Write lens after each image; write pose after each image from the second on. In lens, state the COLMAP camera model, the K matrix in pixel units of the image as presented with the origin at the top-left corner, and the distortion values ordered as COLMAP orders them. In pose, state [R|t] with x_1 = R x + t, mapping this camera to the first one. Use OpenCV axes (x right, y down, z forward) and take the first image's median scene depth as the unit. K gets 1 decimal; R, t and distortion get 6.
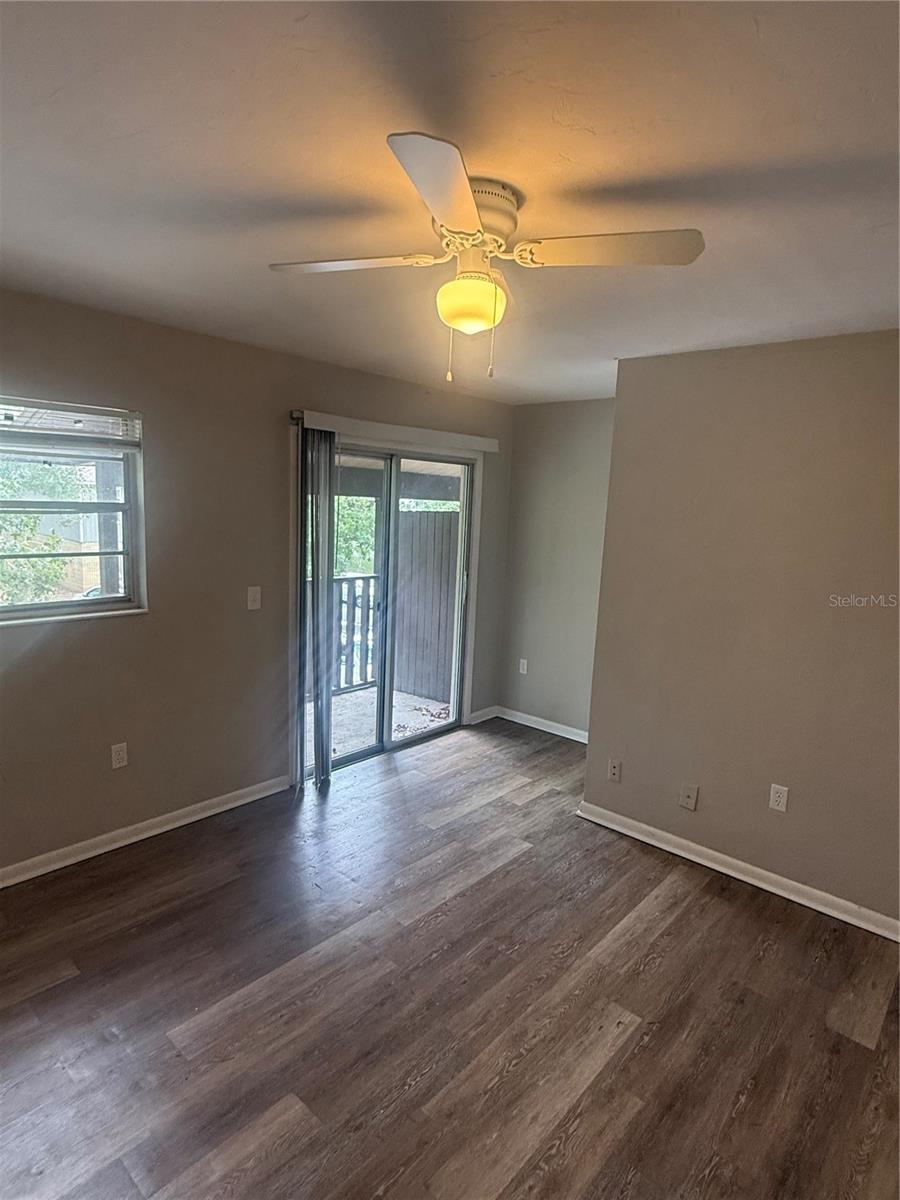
lens RADIAL K [[664.2, 0, 450.8], [0, 664.2, 595.5], [0, 0, 1]] dist [-0.000603, 0.000237]
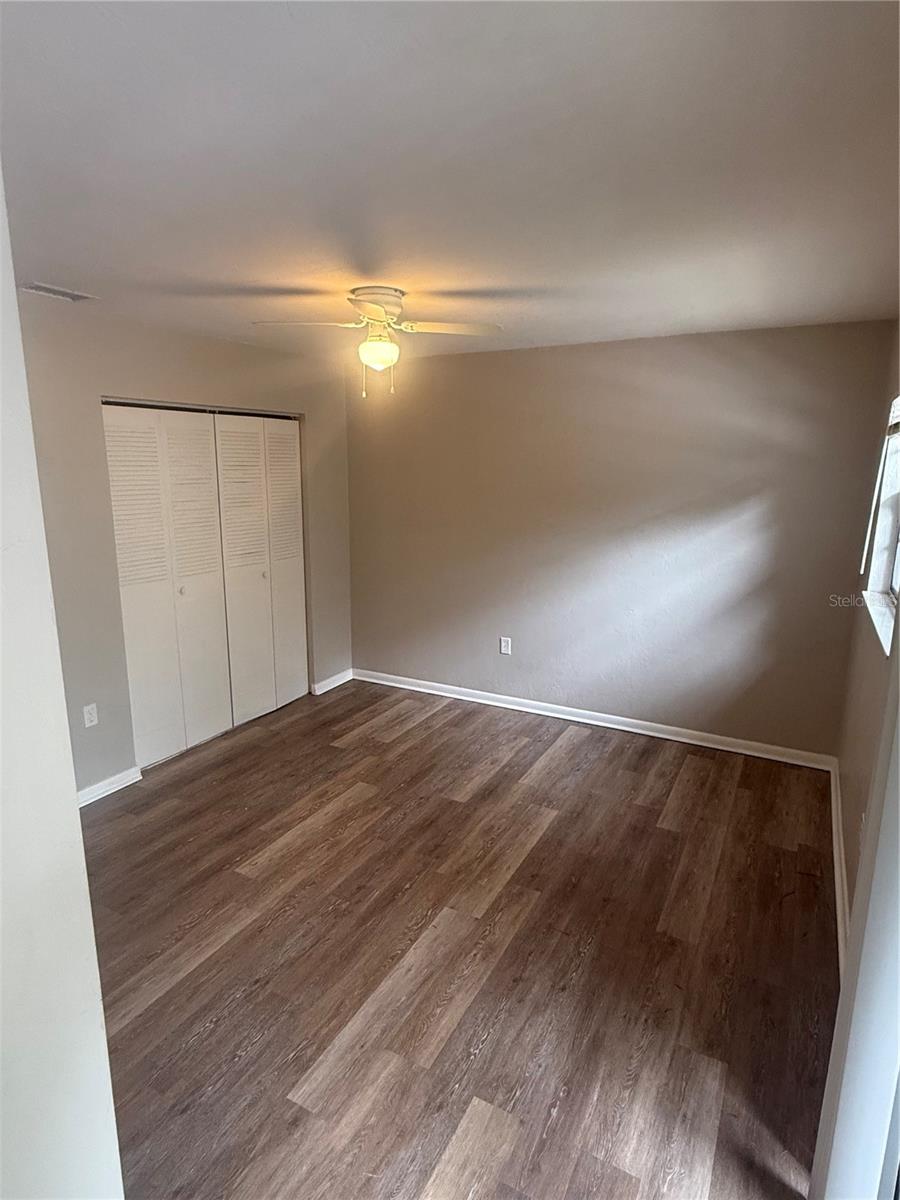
lens RADIAL K [[662.2, 0, 450.2], [0, 662.2, 596.6], [0, 0, 1]] dist [-0.000447, -0.001681]
pose [[-0.972711, -0.005880, -0.231948, 0.163467], [-0.082257, 0.943487, 0.321039, -0.264880], [0.216952, 0.331357, -0.918223, 1.860554]]
